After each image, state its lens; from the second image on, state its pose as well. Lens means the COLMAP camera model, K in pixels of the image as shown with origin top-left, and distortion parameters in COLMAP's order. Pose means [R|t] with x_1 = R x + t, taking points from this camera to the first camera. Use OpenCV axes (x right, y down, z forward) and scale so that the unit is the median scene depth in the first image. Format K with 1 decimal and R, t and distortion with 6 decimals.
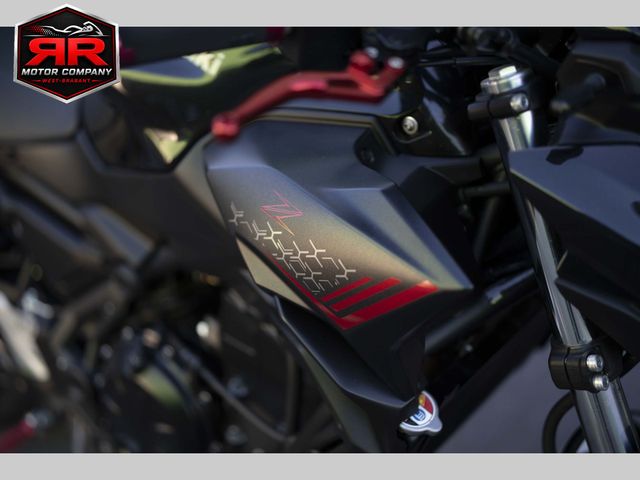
lens RADIAL K [[833.4, 0, 320.0], [0, 833.4, 240.0], [0, 0, 1]] dist [-0.127939, 0.950292]
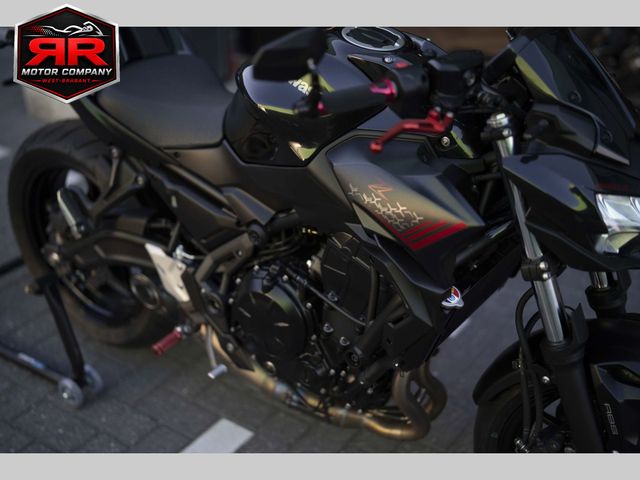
lens RADIAL K [[833.4, 0, 320.0], [0, 833.4, 240.0], [0, 0, 1]] dist [-0.127939, 0.950292]
pose [[0.998752, -0.000907, 0.049941, -0.273465], [0.000452, 0.999958, 0.009102, 0.065407], [-0.049948, -0.009068, 0.998711, -0.860701]]
